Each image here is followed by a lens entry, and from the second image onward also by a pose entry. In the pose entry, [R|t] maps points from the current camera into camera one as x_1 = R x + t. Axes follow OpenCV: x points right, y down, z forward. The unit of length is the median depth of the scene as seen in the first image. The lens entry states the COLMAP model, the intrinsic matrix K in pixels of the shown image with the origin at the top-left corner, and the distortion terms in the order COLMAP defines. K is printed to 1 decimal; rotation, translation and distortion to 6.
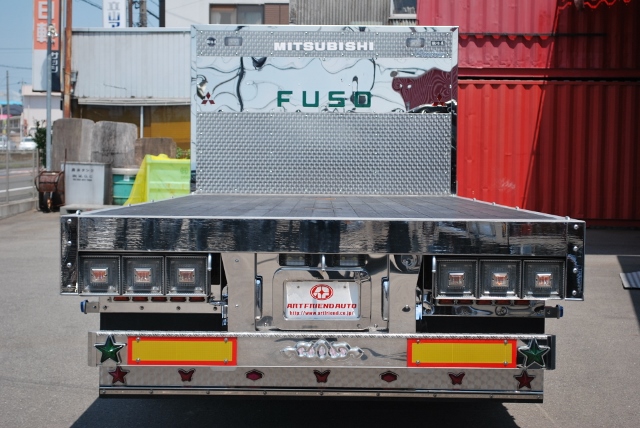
lens RADIAL K [[1341.8, 0, 319.5], [0, 1341.8, 212.7], [0, 0, 1]] dist [0.026352, 0.000000]
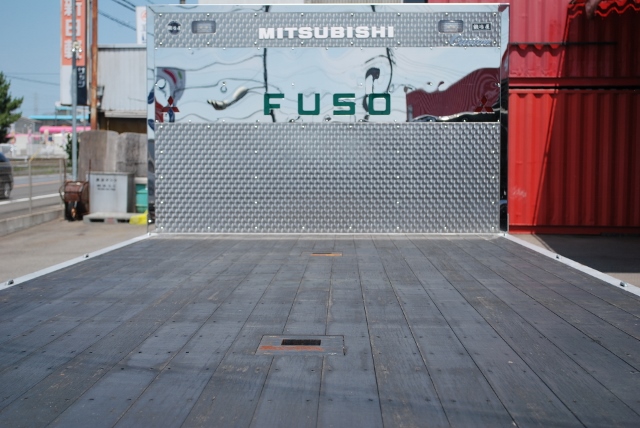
lens RADIAL K [[1039.4, 0, 320.9], [0, 1039.4, 215.6], [0, 0, 1]] dist [-0.026598, 0.000000]
pose [[0.999826, -0.006524, -0.017496, 0.004887], [0.006776, 0.999874, 0.014373, -0.016138], [0.017400, -0.014489, 0.999744, 0.218516]]
